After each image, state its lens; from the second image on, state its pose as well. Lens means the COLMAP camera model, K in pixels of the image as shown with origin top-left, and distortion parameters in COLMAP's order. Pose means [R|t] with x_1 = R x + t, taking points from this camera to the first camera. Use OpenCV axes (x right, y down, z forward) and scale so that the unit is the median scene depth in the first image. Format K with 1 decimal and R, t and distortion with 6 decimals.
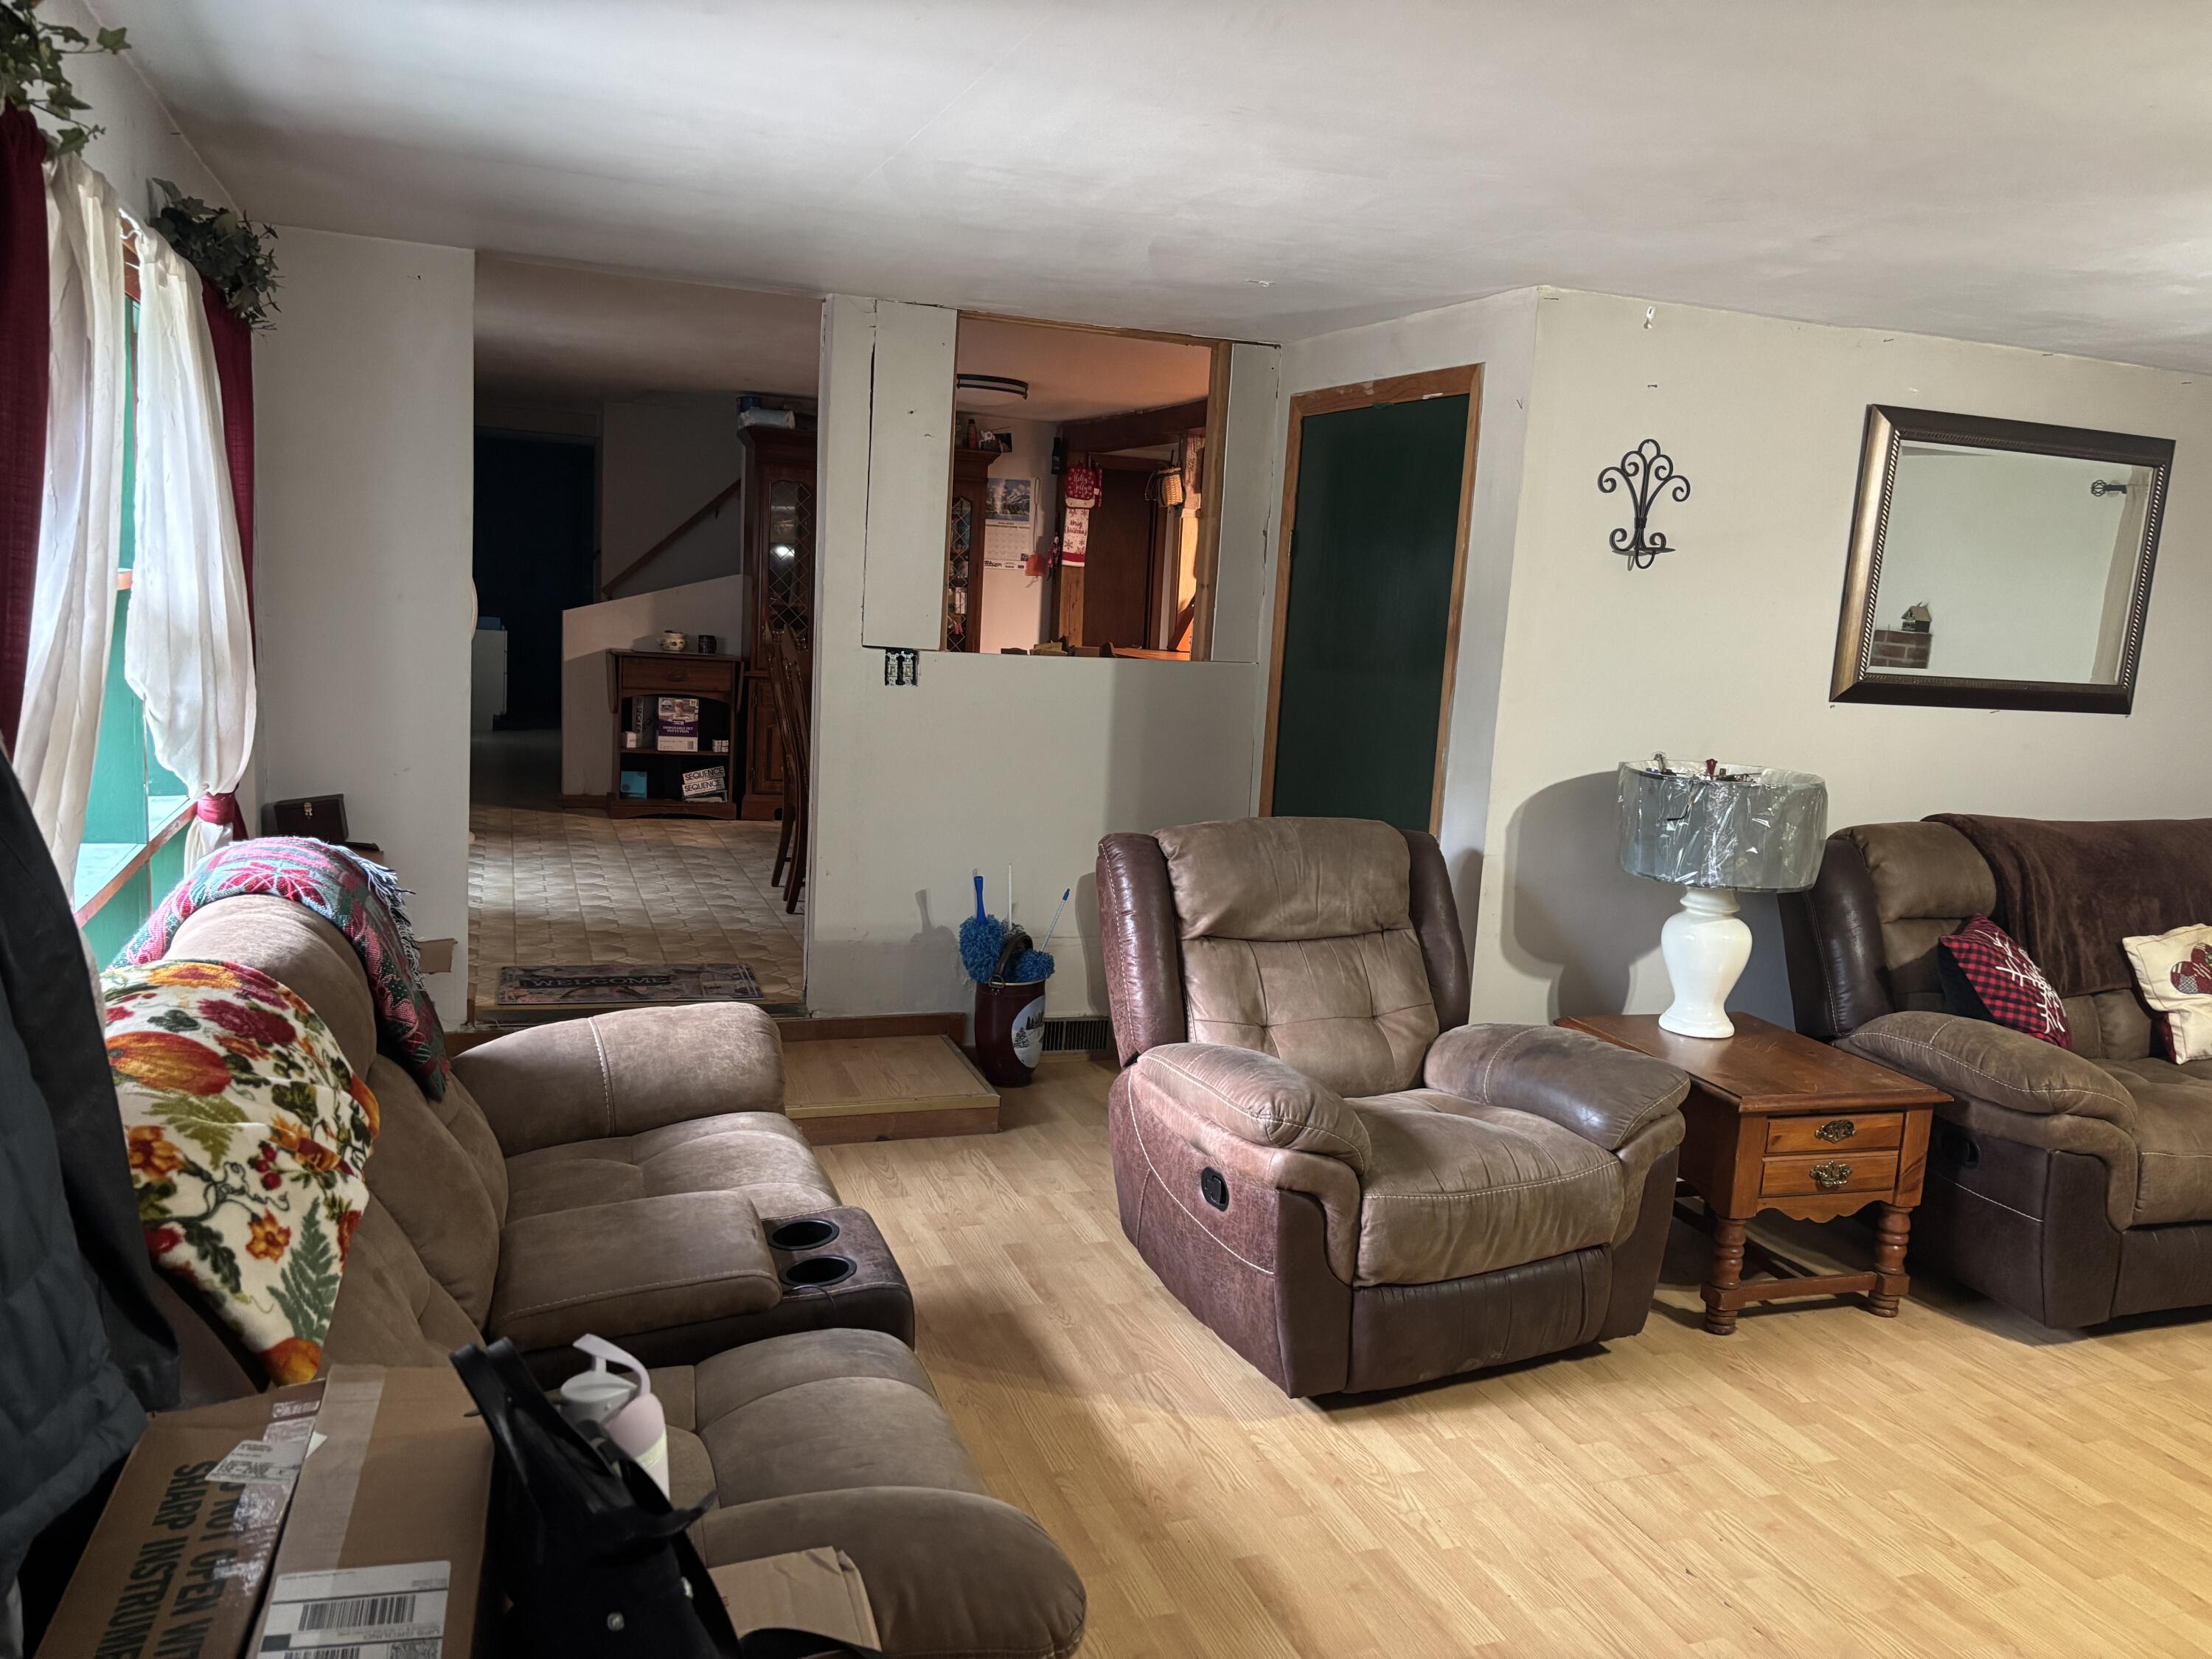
lens RADIAL K [[1666.0, 0, 1106.0], [0, 1666.0, 829.5], [0, 0, 1]] dist [0.036152, -0.037179]
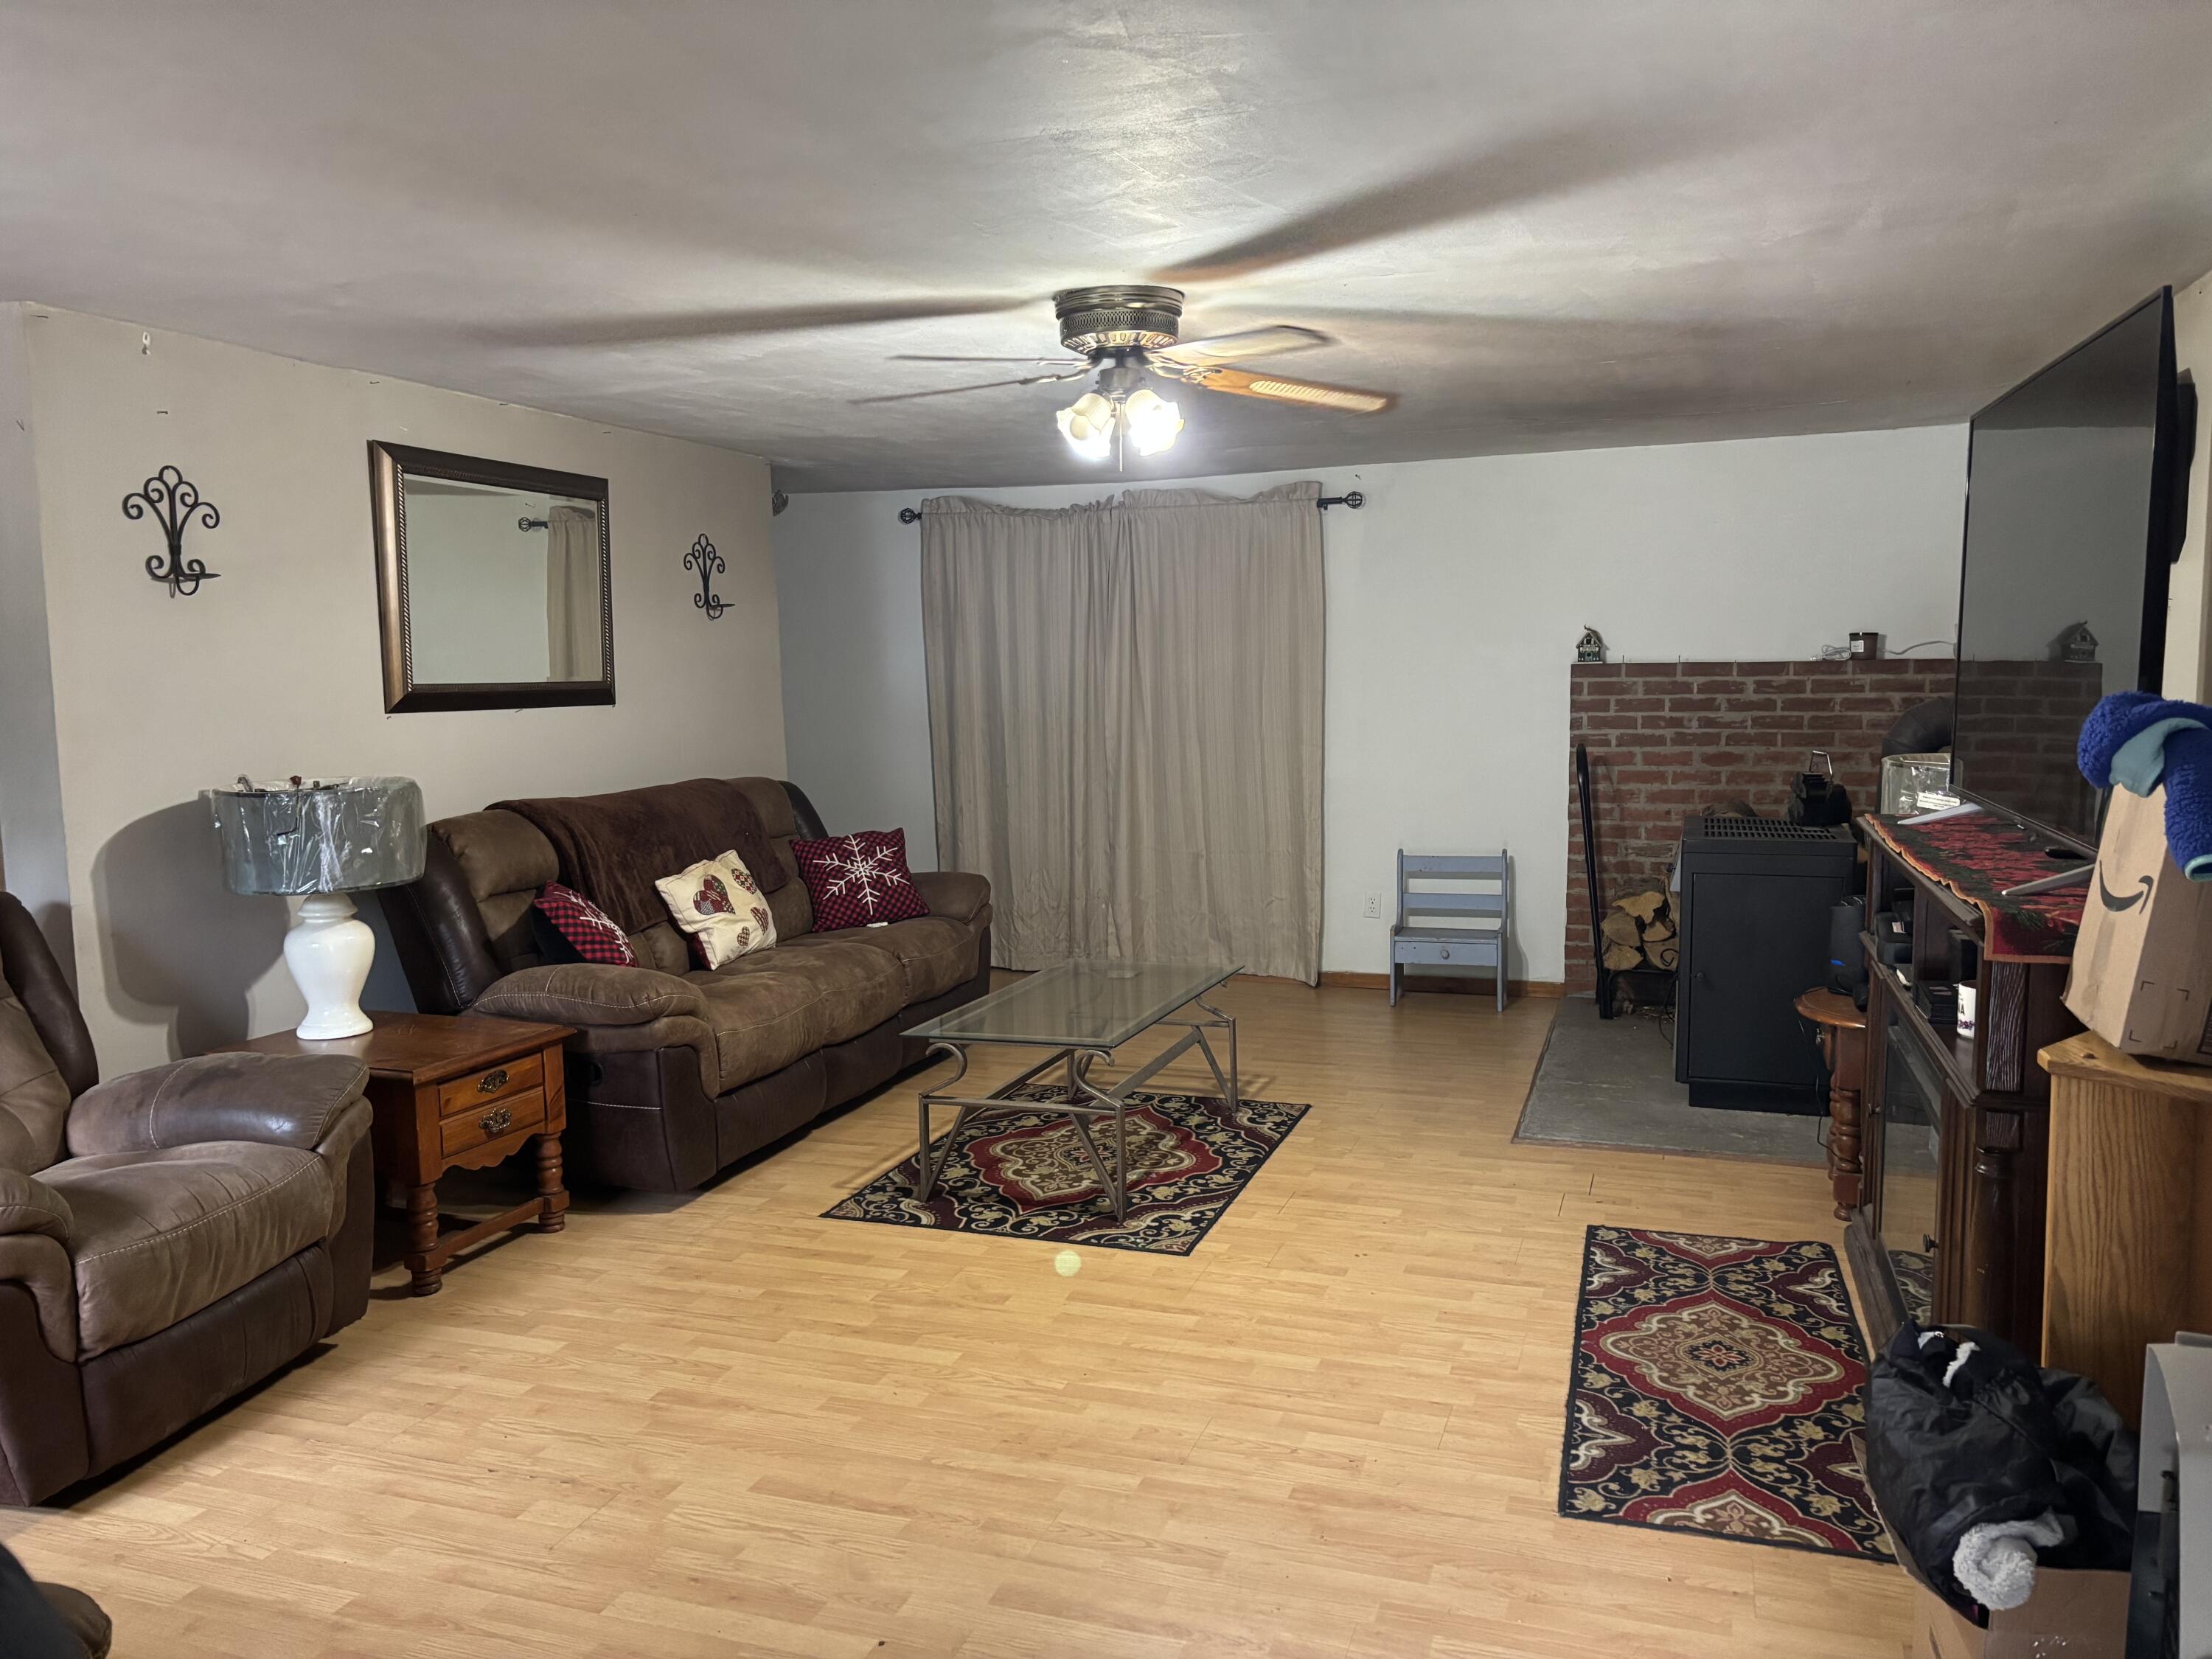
lens RADIAL K [[1666.0, 0, 1106.0], [0, 1666.0, 829.5], [0, 0, 1]] dist [0.036152, -0.037179]
pose [[0.632979, -0.146018, 0.760274, -0.129407], [0.166878, 0.984700, 0.050184, 0.025343], [-0.755969, 0.095108, 0.647661, -0.051222]]
